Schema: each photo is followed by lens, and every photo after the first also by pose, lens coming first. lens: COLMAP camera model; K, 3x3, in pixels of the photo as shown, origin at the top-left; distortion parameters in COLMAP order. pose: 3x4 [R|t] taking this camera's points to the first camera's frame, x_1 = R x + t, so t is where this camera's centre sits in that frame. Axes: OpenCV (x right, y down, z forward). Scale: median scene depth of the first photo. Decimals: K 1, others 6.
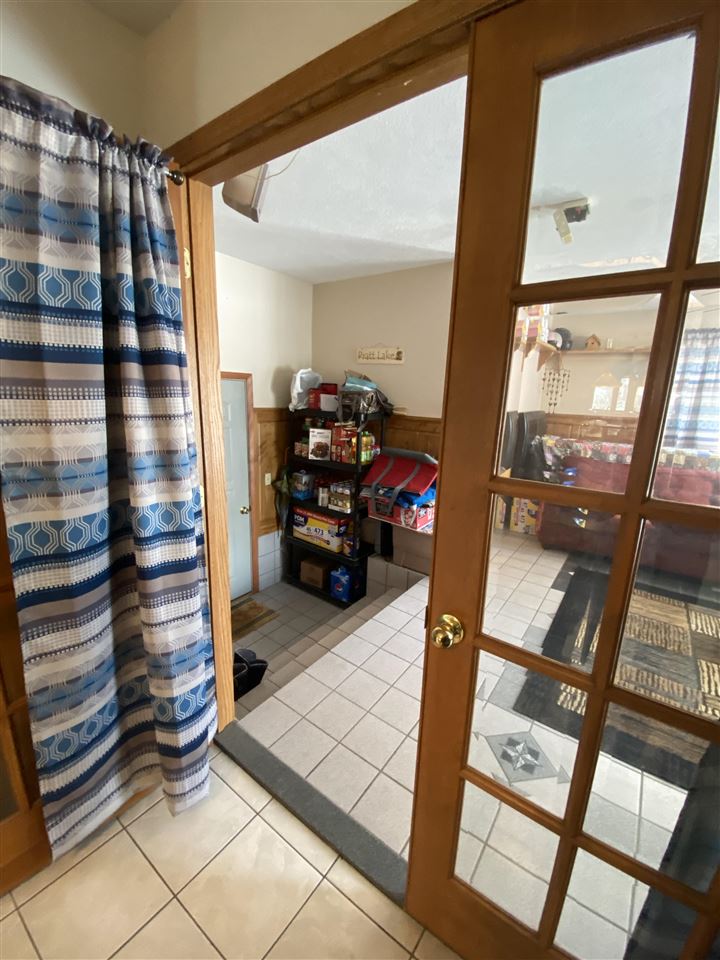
lens RADIAL K [[382.5, 0, 364.1], [0, 382.5, 478.5], [0, 0, 1]] dist [0.000613, 0.000020]
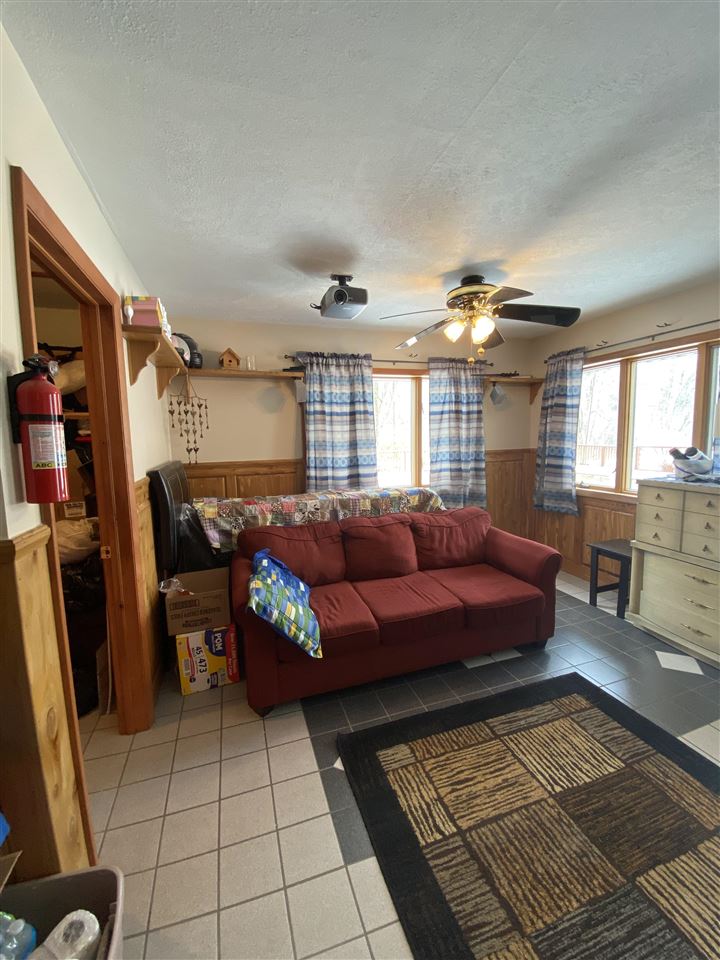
lens RADIAL K [[386.3, 0, 364.7], [0, 386.3, 481.9], [0, 0, 1]] dist [0.001368, -0.015097]
pose [[0.575461, -0.143882, 0.805073, 0.148273], [0.219821, 0.975389, 0.017193, -0.102846], [-0.787733, 0.167078, 0.592927, 0.457984]]
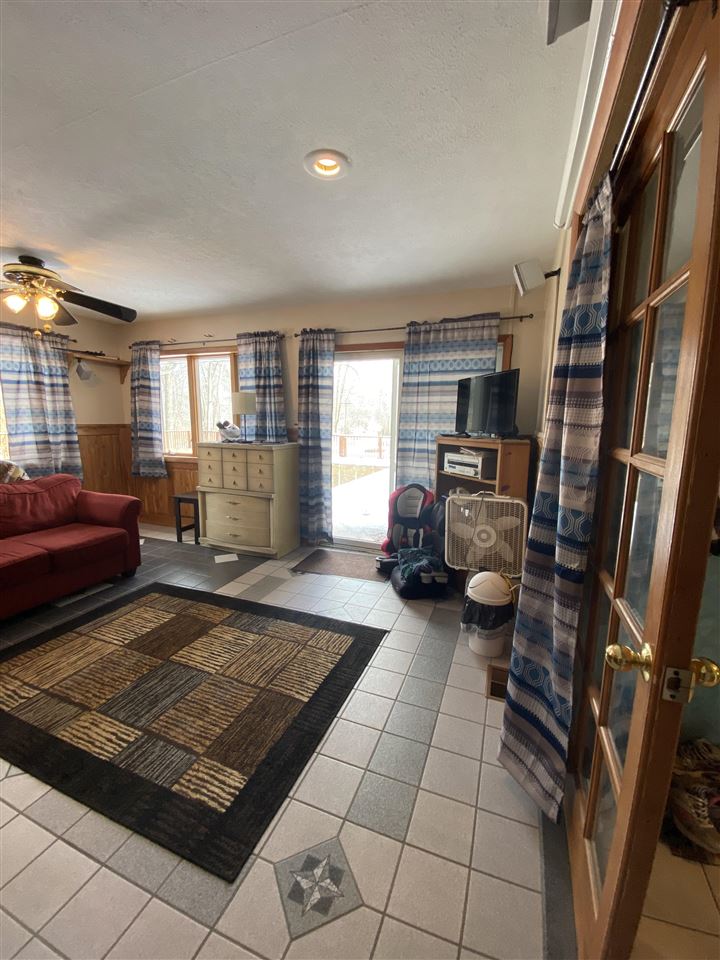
lens RADIAL K [[386.3, 0, 364.7], [0, 386.3, 481.9], [0, 0, 1]] dist [0.001368, -0.015097]
pose [[-0.262344, -0.179028, 0.948222, -0.052820], [0.183300, 0.955503, 0.231116, -0.047093], [-0.947405, 0.234441, -0.217854, 0.327439]]
